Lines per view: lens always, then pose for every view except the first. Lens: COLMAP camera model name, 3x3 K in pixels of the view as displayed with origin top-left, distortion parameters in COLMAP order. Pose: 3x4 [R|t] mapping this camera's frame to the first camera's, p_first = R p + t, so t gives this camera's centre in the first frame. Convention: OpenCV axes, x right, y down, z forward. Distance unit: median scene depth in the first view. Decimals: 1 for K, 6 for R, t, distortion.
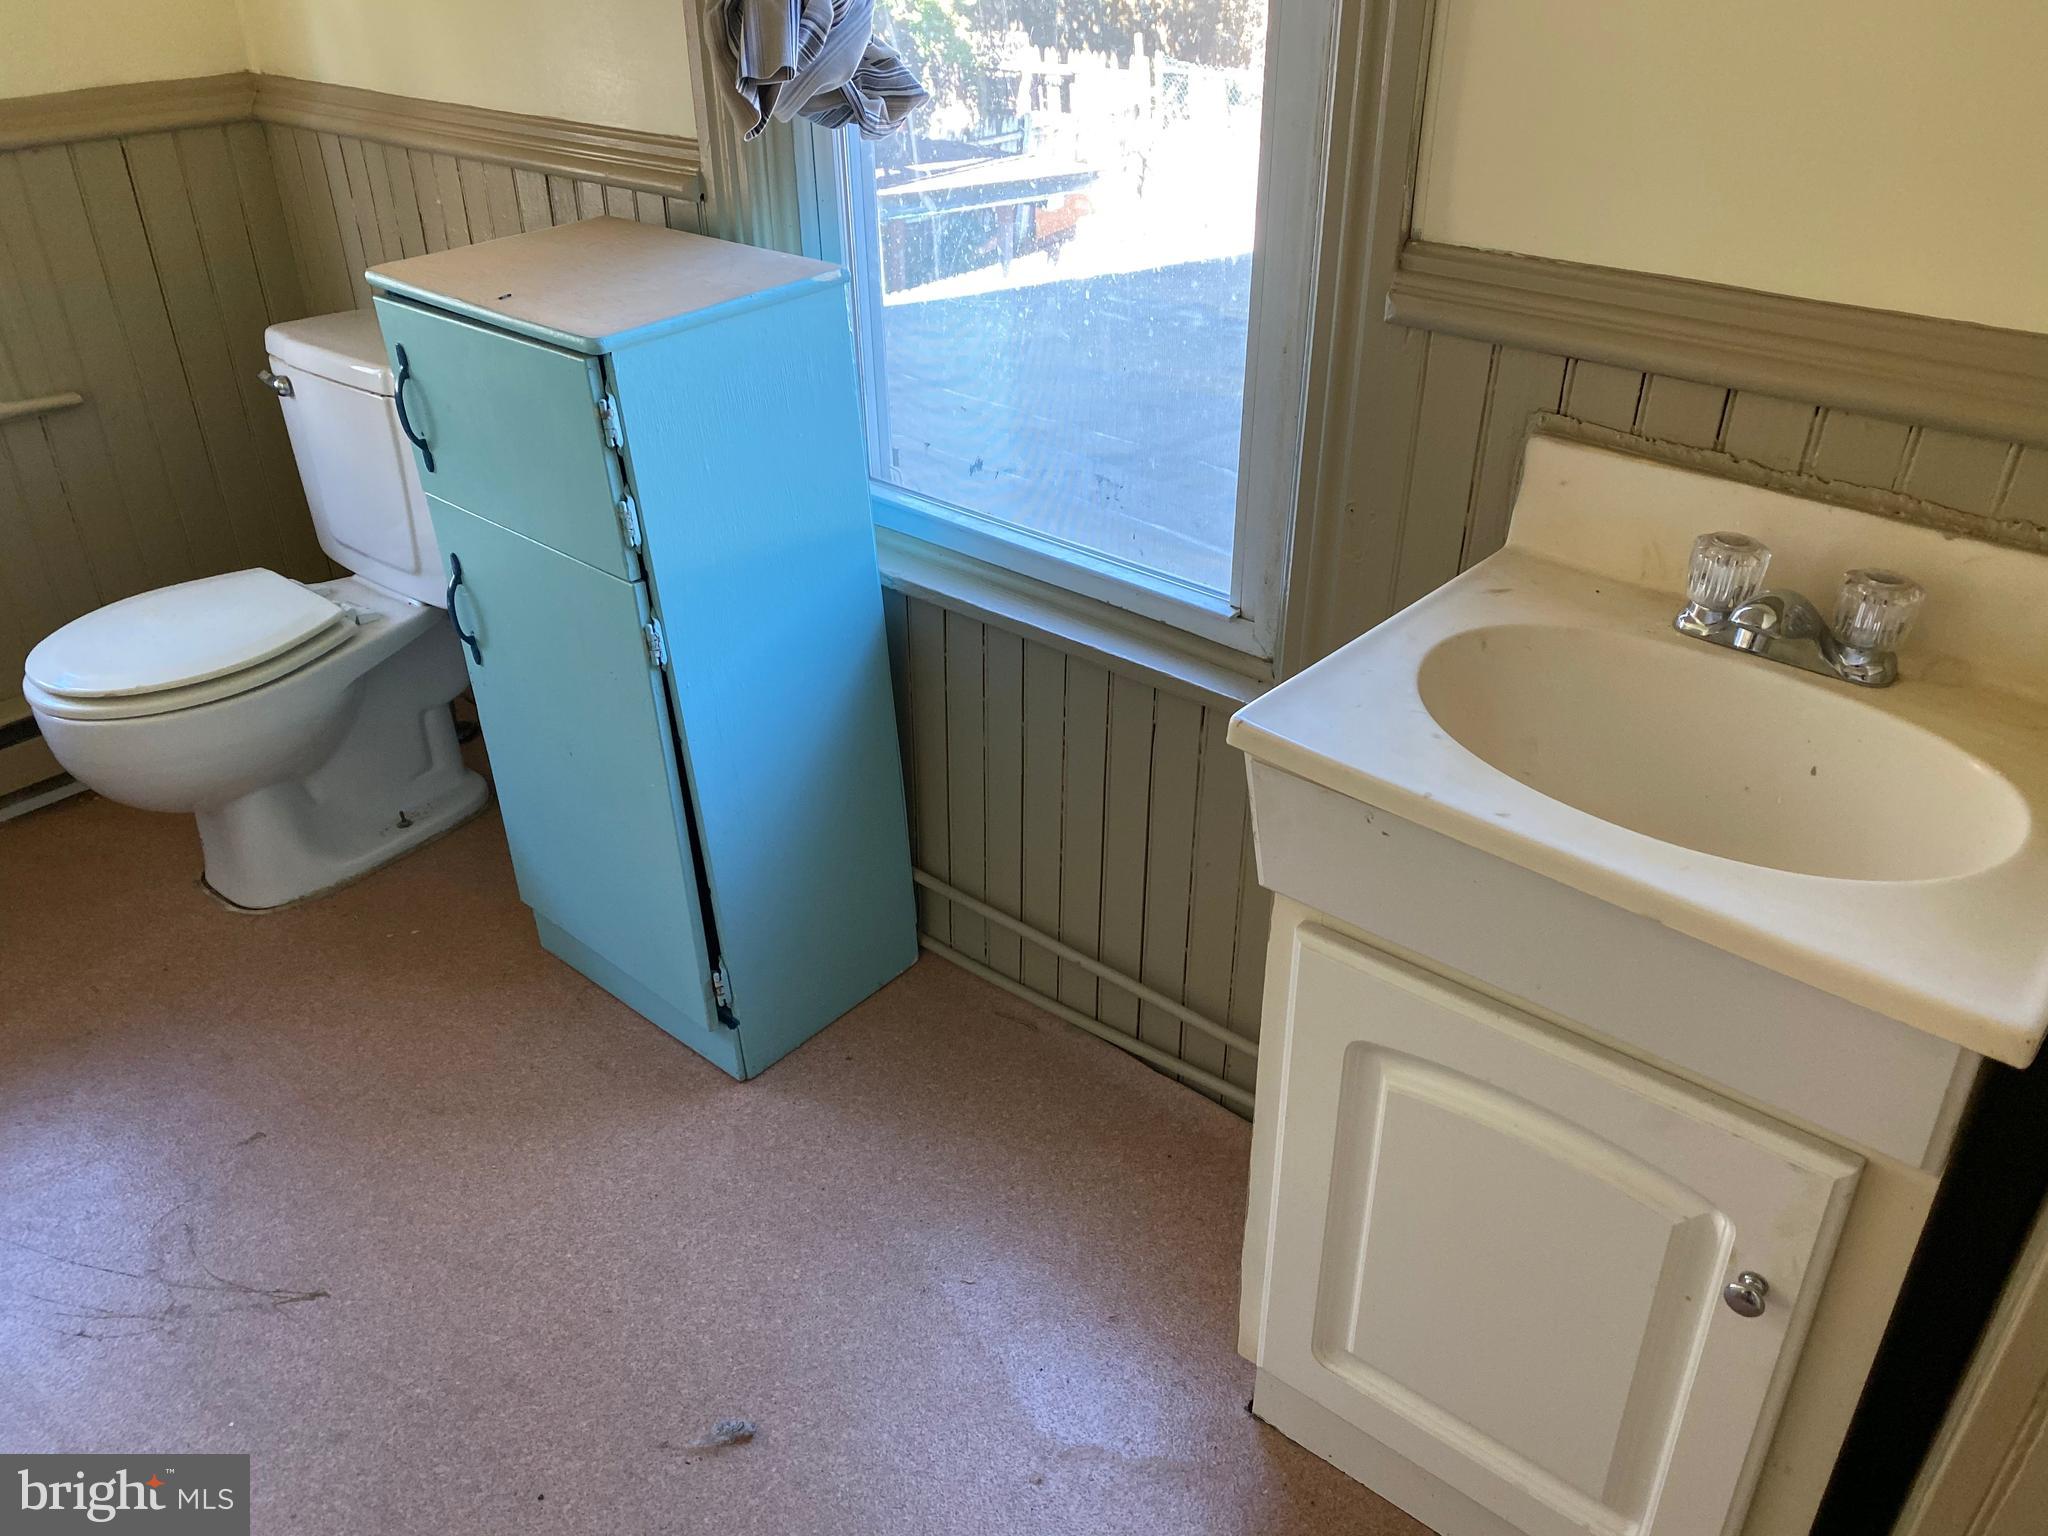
lens RADIAL K [[1561.1, 0, 1011.1], [0, 1561.1, 748.8], [0, 0, 1]] dist [0.010105, 0.002047]
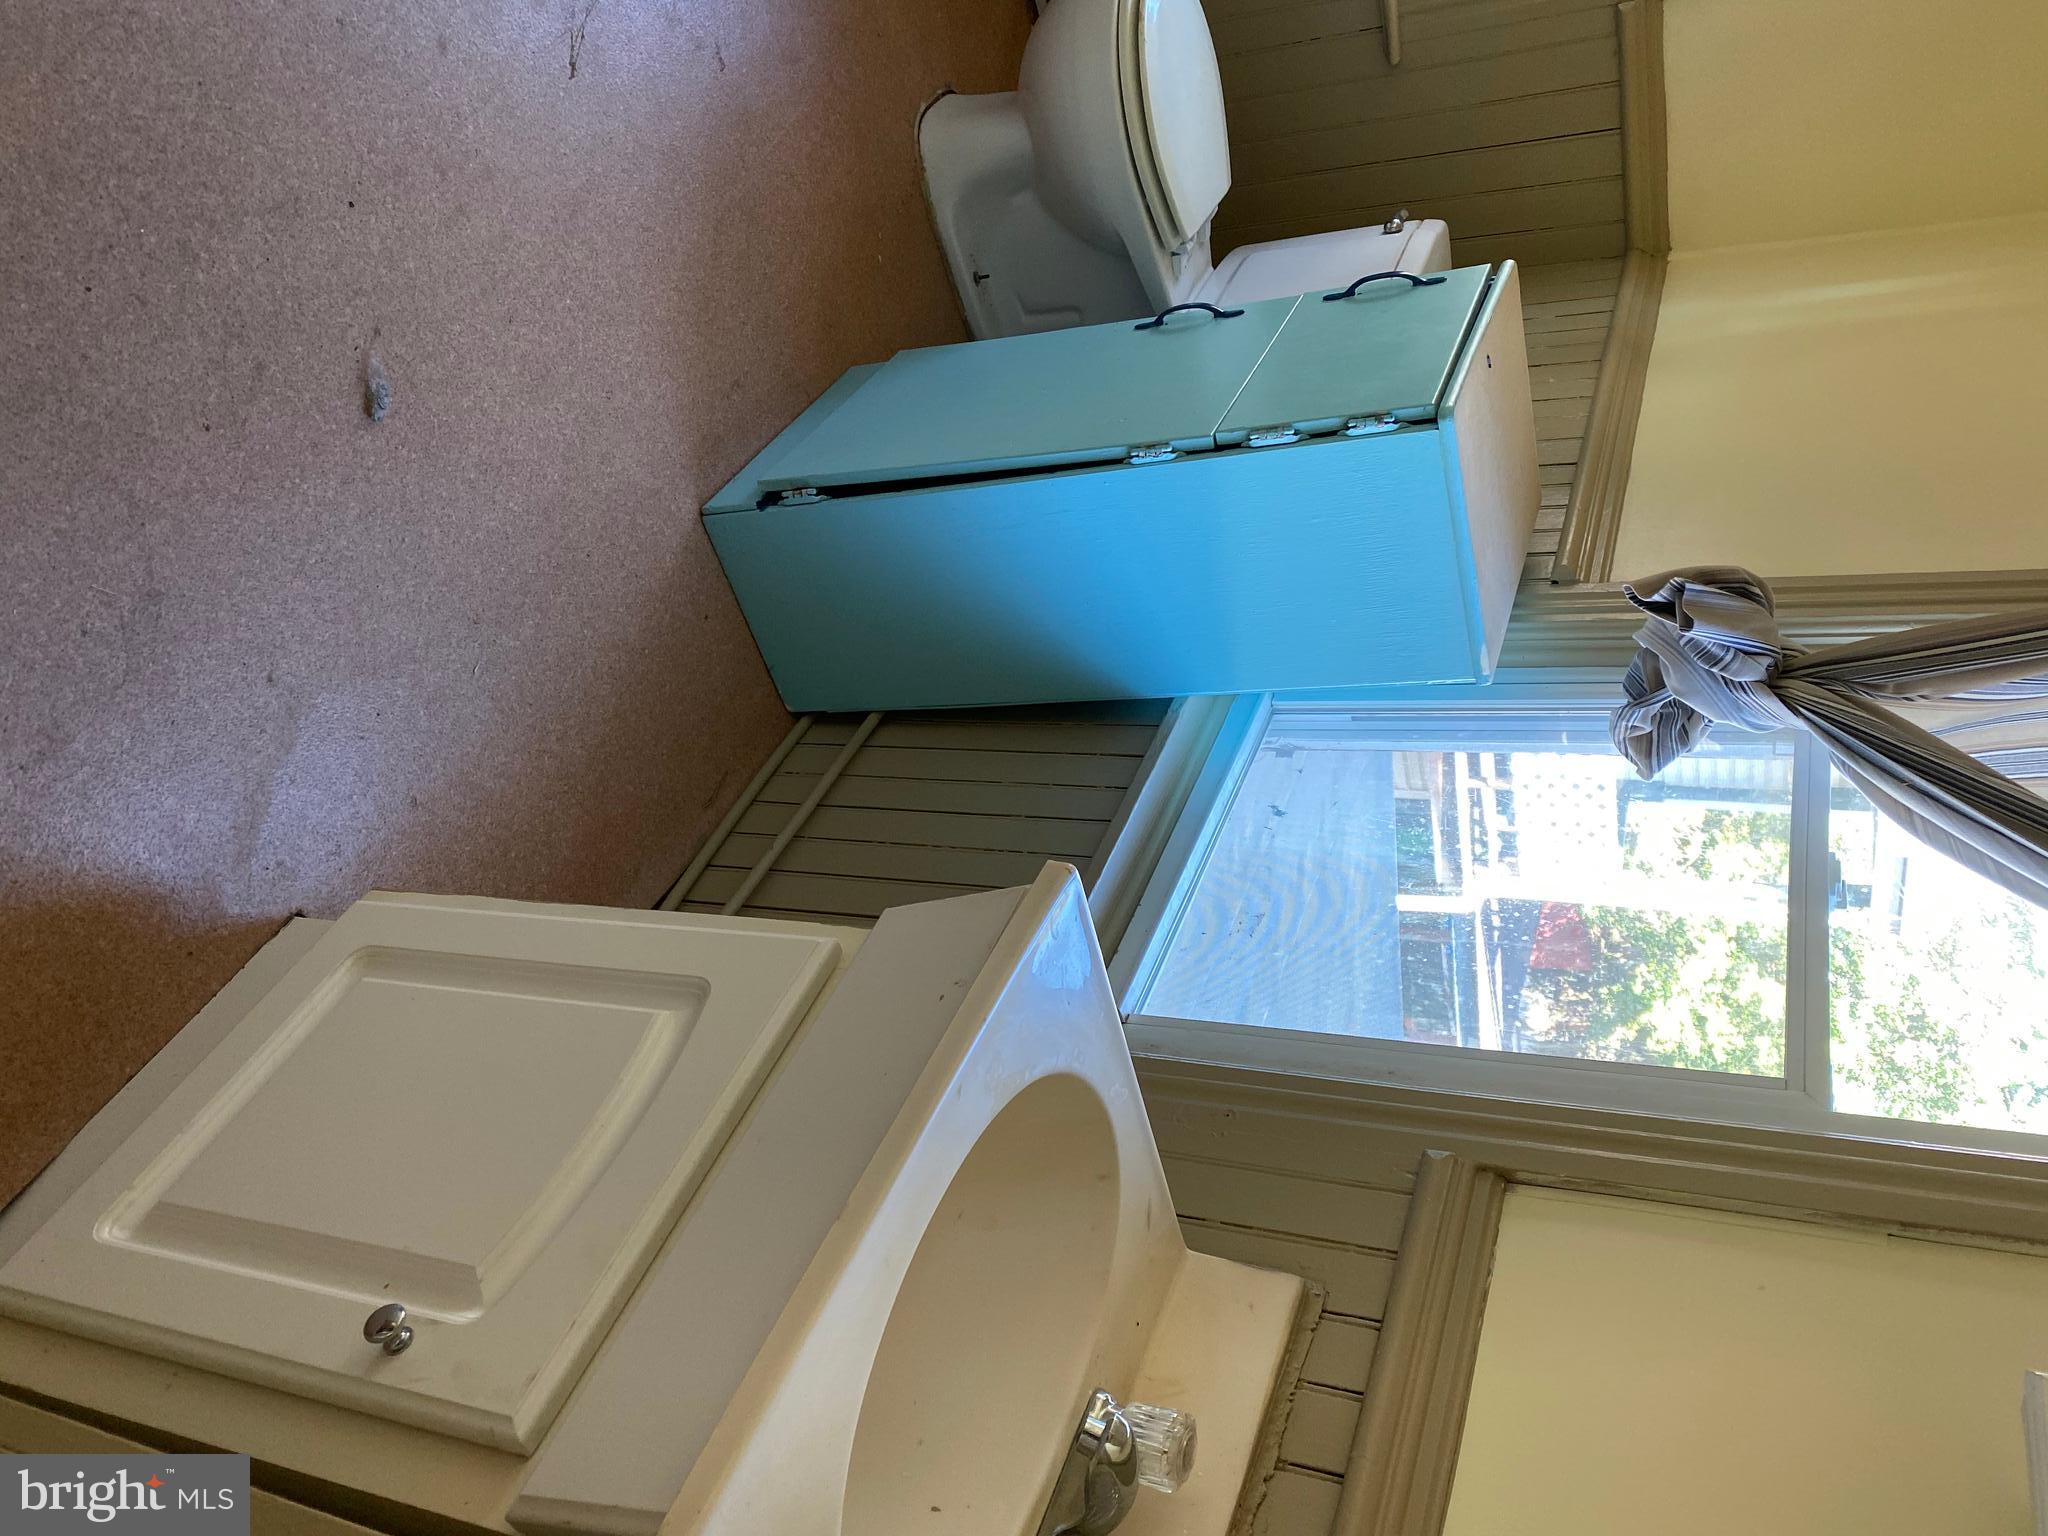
lens RADIAL K [[1559.5, 0, 1027.7], [0, 1559.5, 757.4], [0, 0, 1]] dist [0.018909, -0.007387]
pose [[-0.118483, 0.978328, -0.169814, 0.163363], [-0.989951, -0.129678, -0.056389, 0.049118], [-0.077189, 0.161426, 0.983862, 0.016927]]
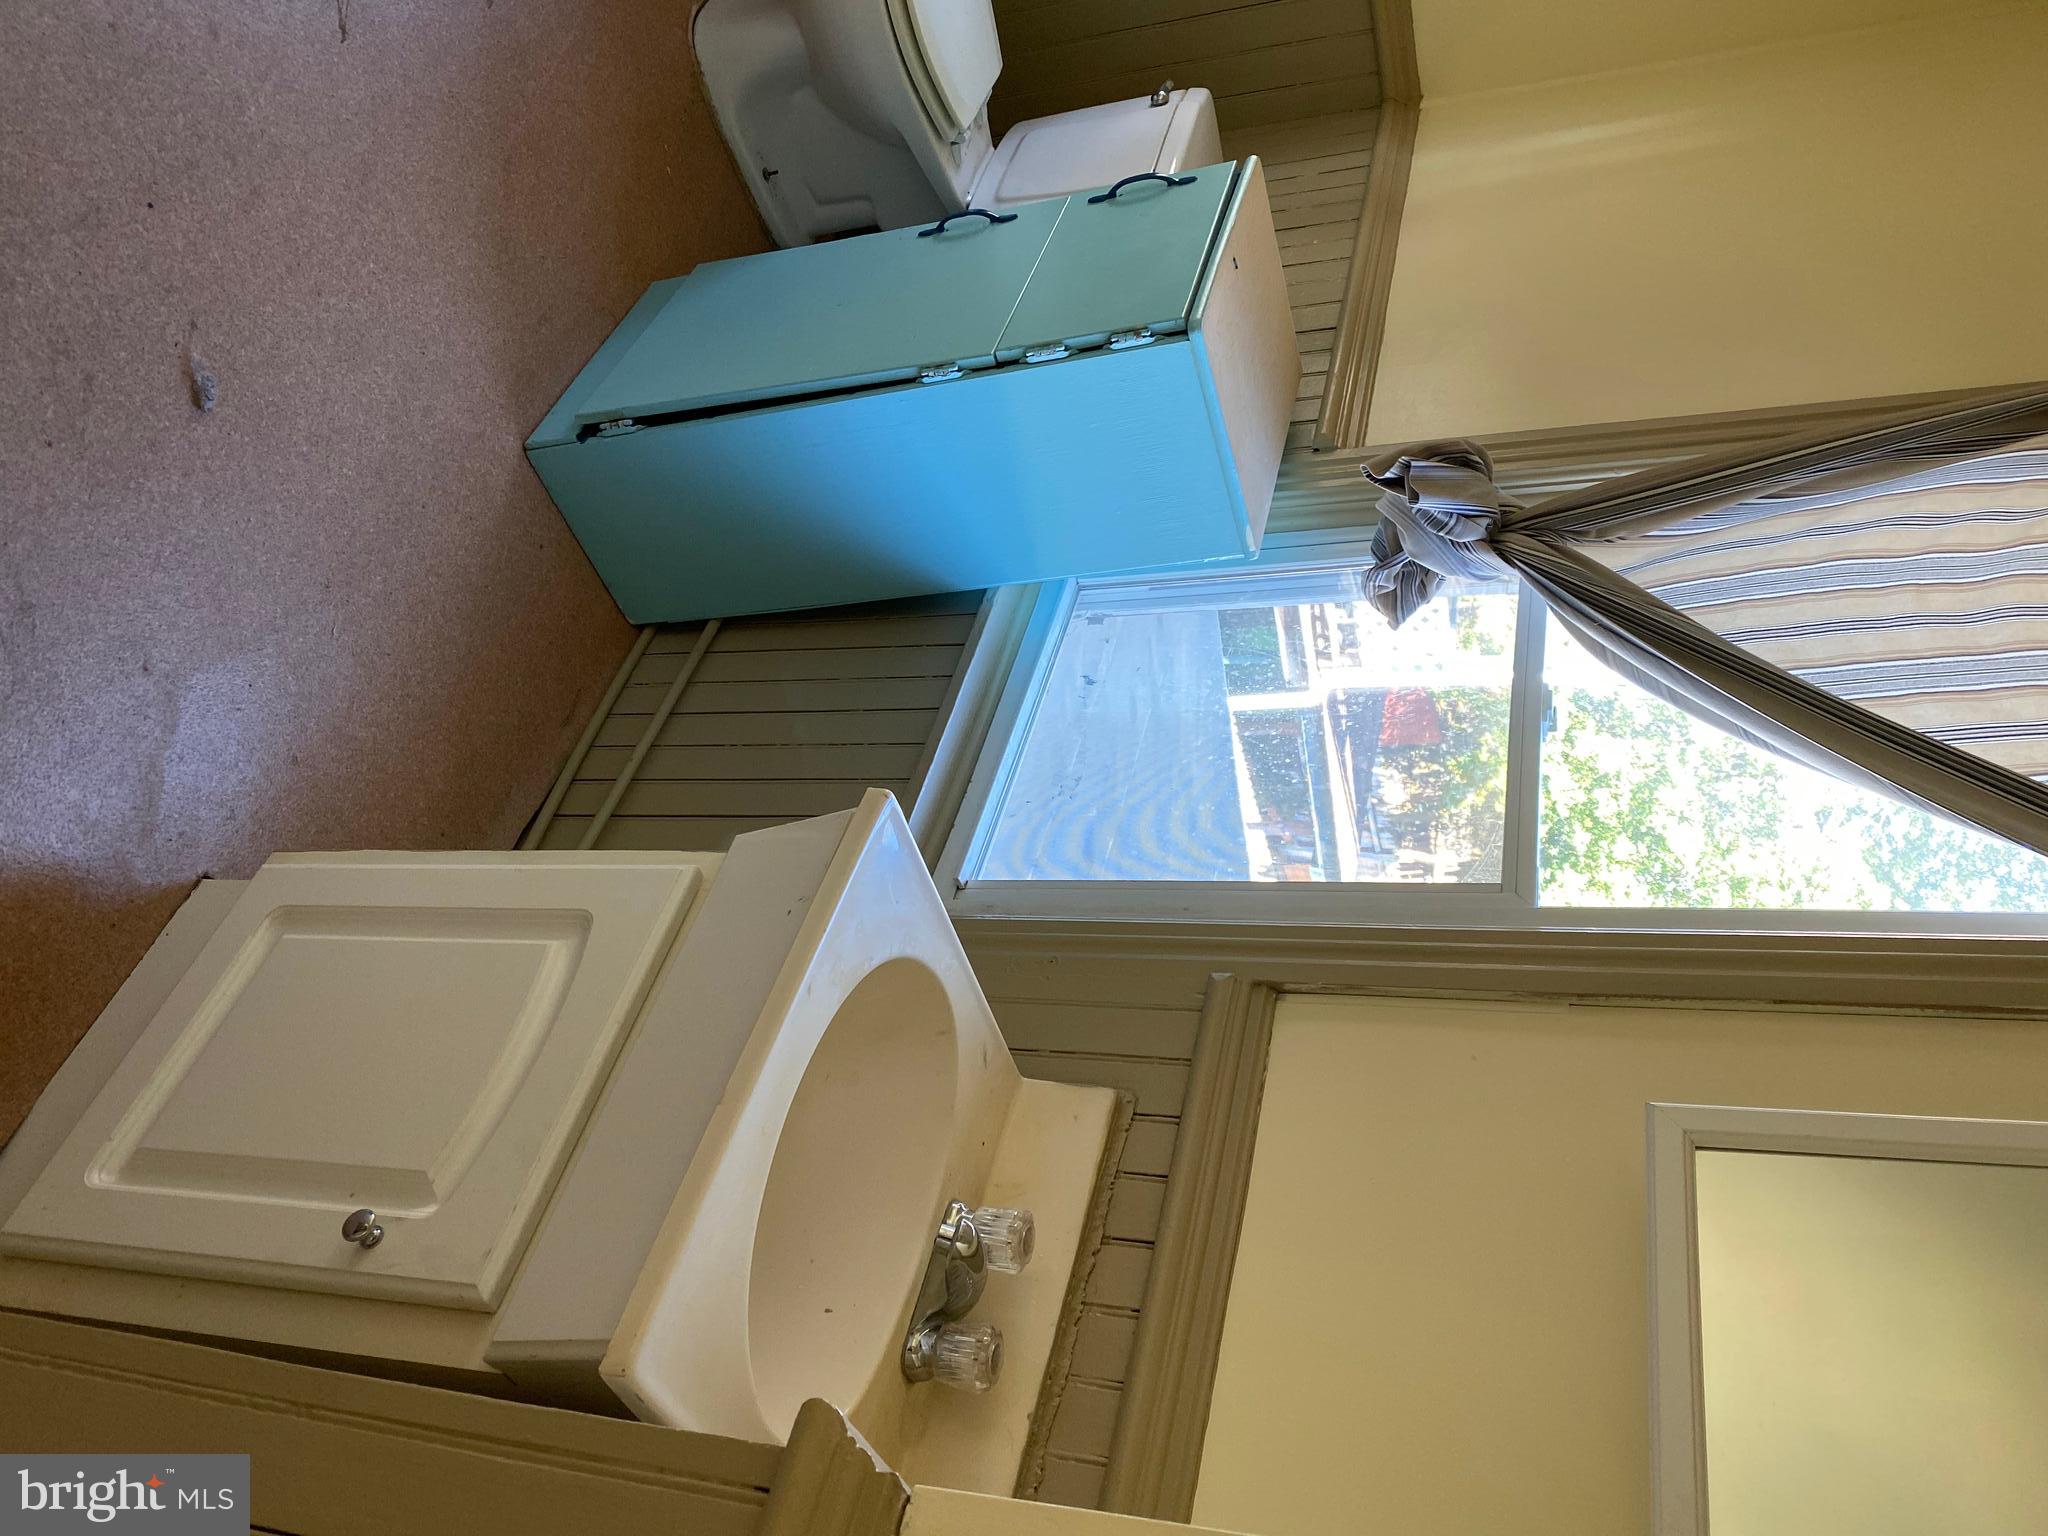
lens RADIAL K [[1559.5, 0, 1027.7], [0, 1559.5, 757.4], [0, 0, 1]] dist [0.018909, -0.007387]
pose [[-0.013669, 0.998062, -0.060703, 0.125079], [-0.988245, -0.022729, -0.151180, 0.036825], [-0.152267, 0.057923, 0.986641, -0.120867]]
